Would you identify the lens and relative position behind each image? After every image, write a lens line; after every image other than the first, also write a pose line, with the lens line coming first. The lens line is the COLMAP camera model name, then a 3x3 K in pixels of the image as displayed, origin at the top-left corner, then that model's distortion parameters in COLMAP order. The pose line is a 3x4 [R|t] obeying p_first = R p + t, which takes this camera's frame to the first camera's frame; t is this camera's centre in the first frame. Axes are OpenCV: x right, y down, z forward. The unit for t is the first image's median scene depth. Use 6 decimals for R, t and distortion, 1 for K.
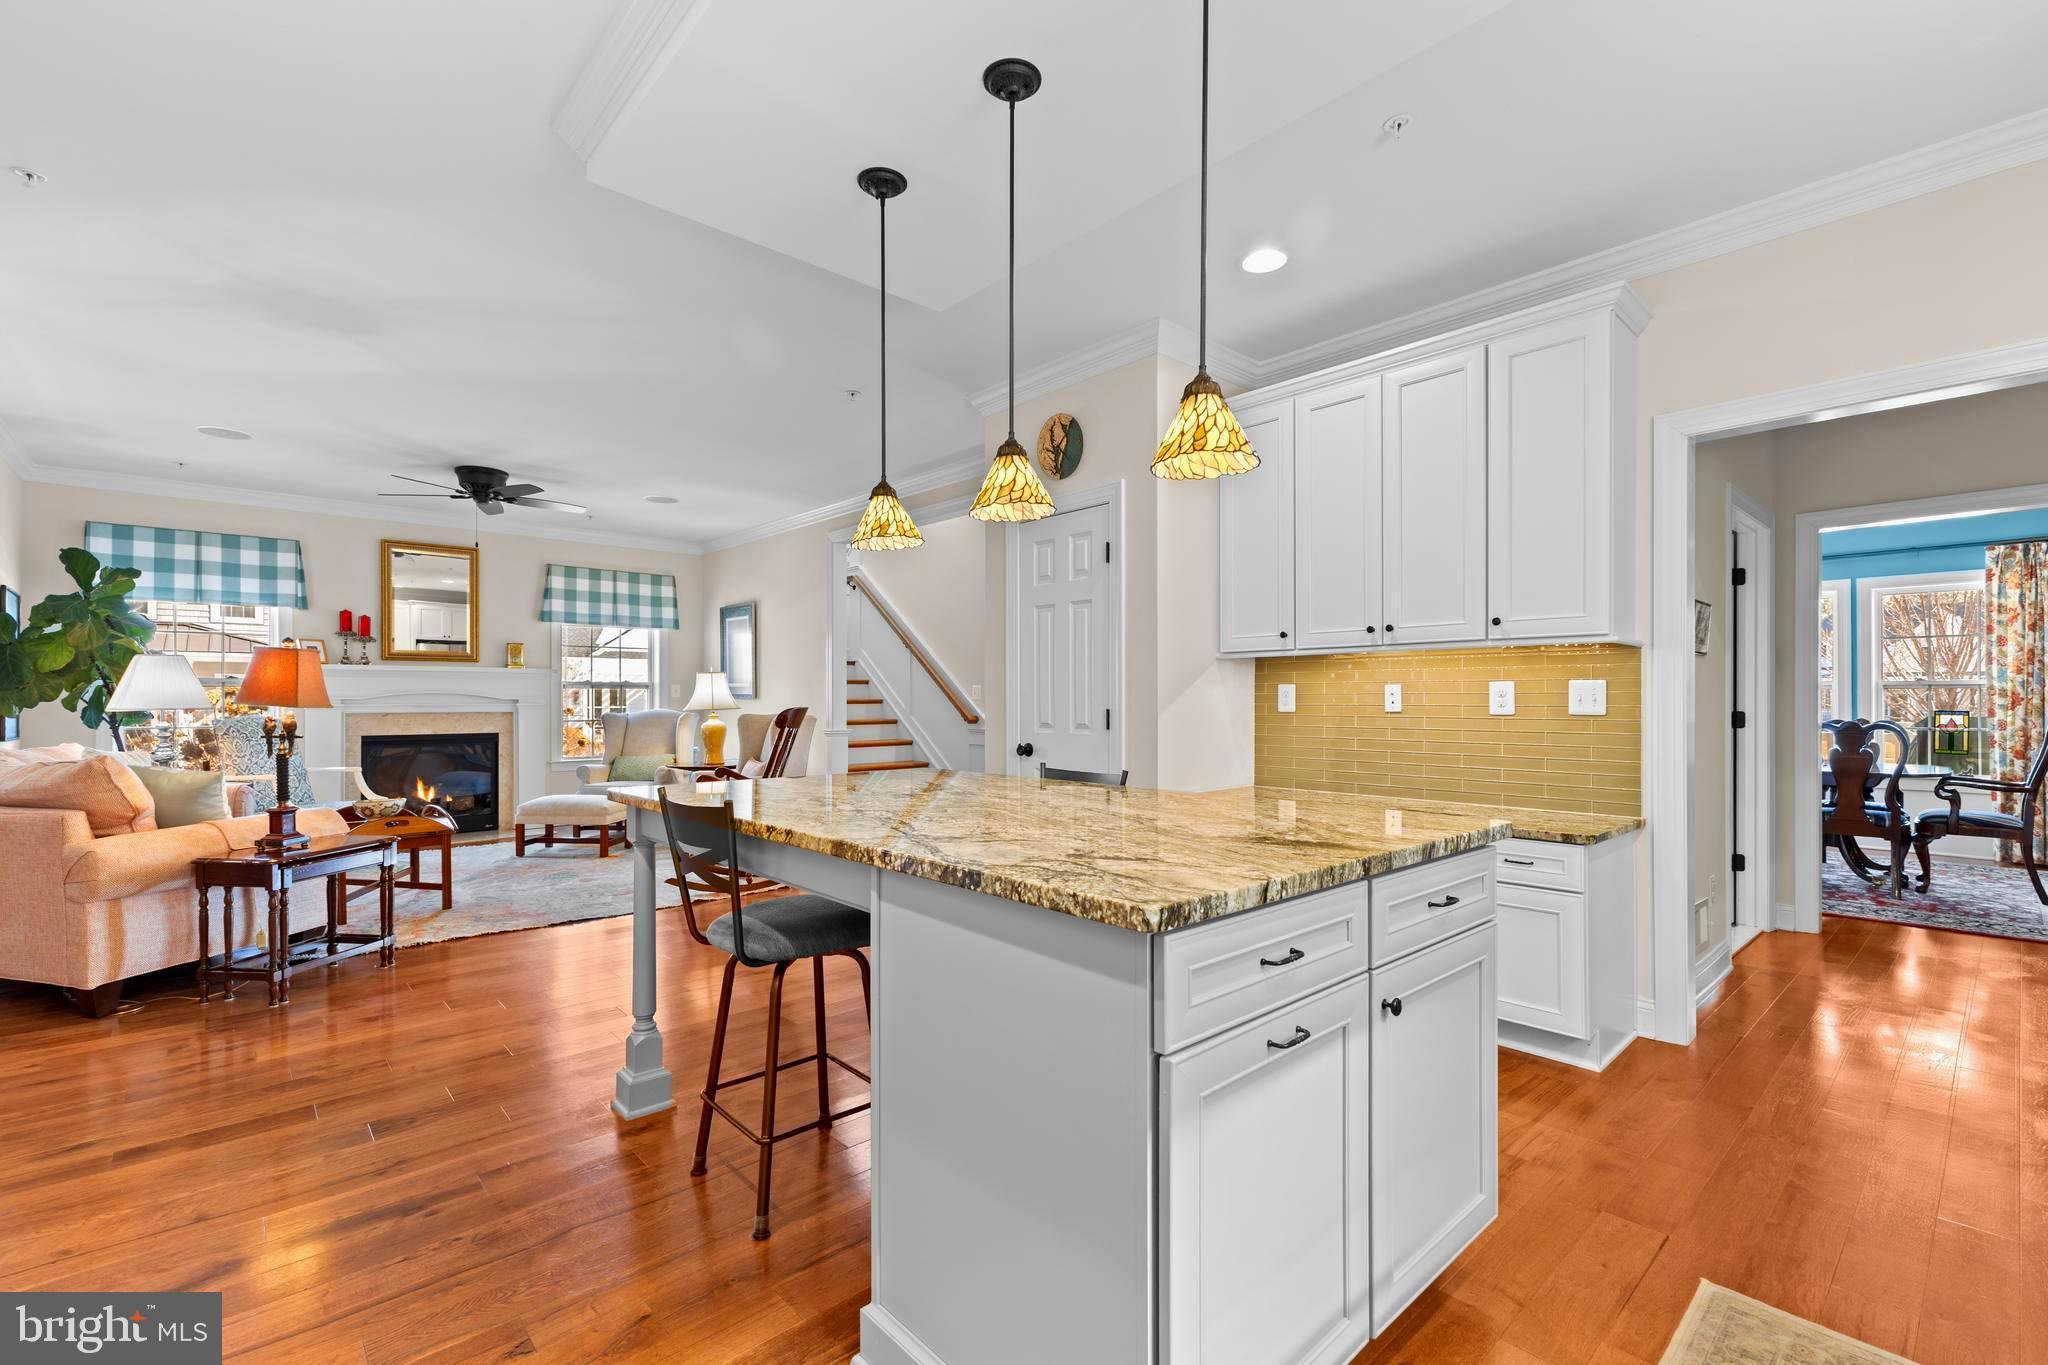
lens RADIAL K [[893.8, 0, 1028.6], [0, 893.8, 693.4], [0, 0, 1]] dist [0.014744, -0.000577]
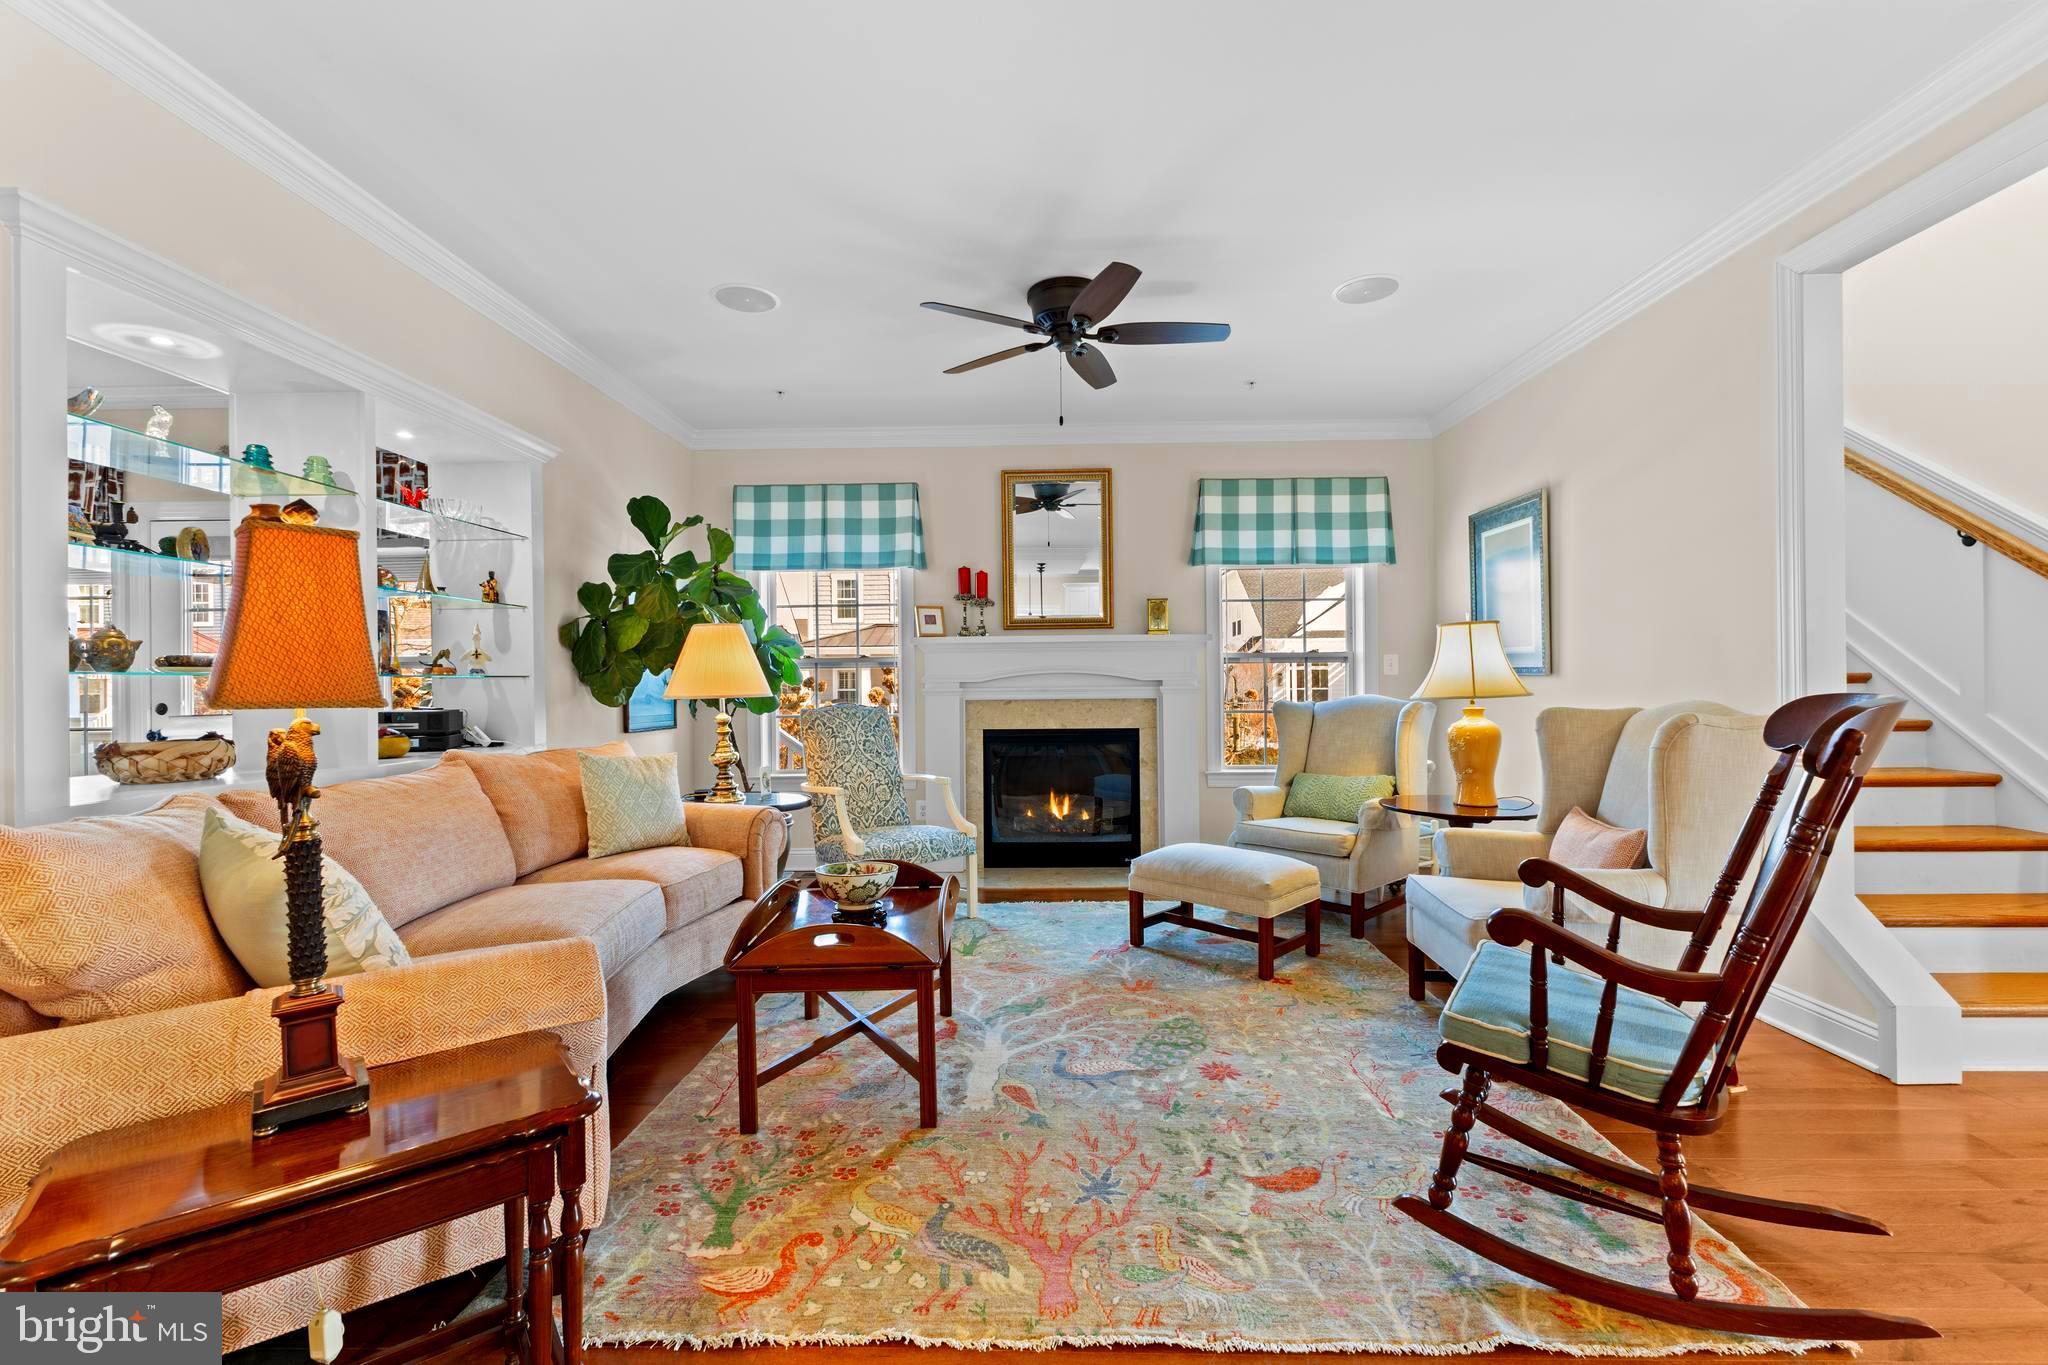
lens RADIAL K [[893.8, 0, 1020.9], [0, 893.8, 680.2], [0, 0, 1]] dist [0.014744, -0.000577]
pose [[0.727398, -0.009072, -0.686155, -0.180062], [0.013829, 0.999903, 0.001441, 0.004275], [0.686076, -0.010537, 0.727454, 0.434259]]
